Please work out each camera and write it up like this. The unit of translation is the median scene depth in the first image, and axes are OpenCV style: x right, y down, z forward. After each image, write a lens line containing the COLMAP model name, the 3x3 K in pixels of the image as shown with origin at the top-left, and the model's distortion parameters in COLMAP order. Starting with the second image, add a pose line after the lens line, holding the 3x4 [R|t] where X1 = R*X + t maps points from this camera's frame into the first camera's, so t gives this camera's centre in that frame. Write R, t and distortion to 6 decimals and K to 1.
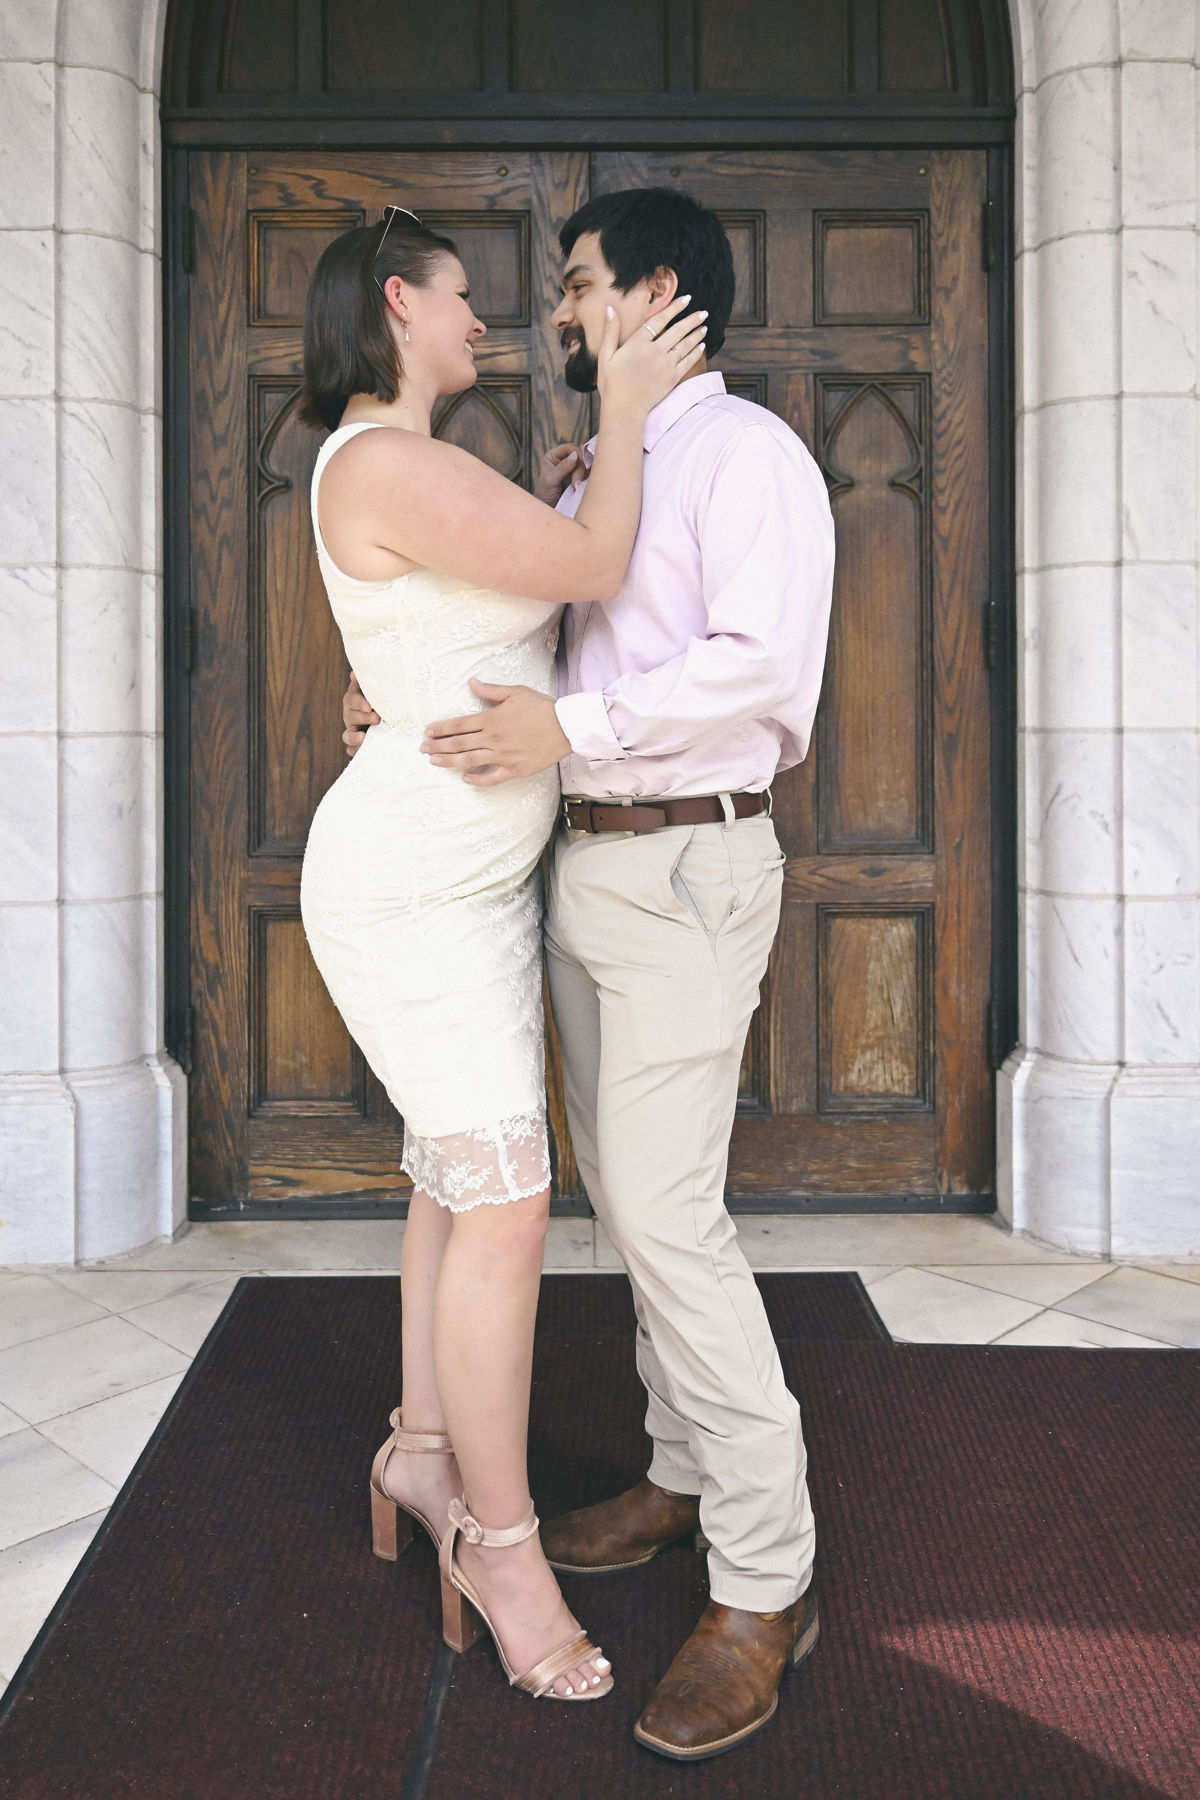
lens RADIAL K [[1427.6, 0, 603.1], [0, 1427.6, 907.6], [0, 0, 1]] dist [-0.024614, 0.032578]
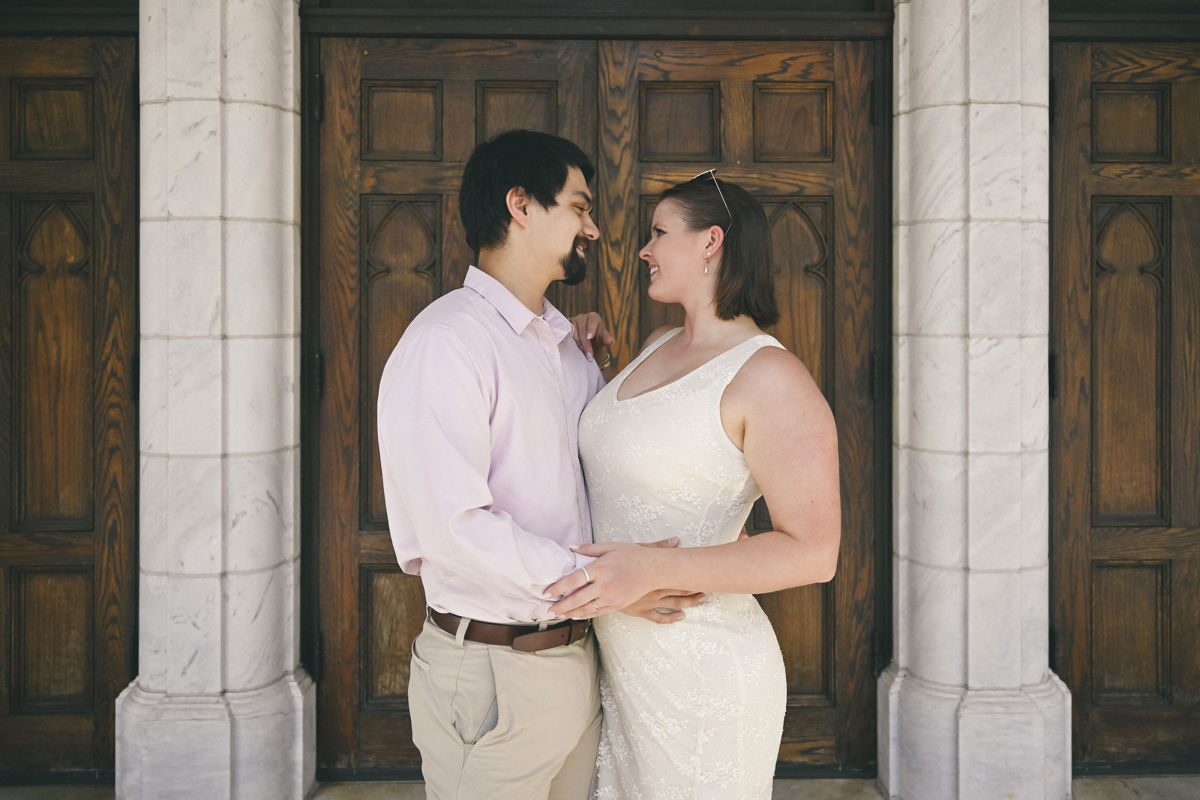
lens RADIAL K [[988.2, 0, 598.8], [0, 988.2, 400.8], [0, 0, 1]] dist [0.014531, 0.003176]
pose [[0.999971, 0.005194, -0.005487, -0.000660], [-0.005225, 0.999970, -0.005759, -0.165649], [0.005457, 0.005788, 0.999968, -0.000420]]
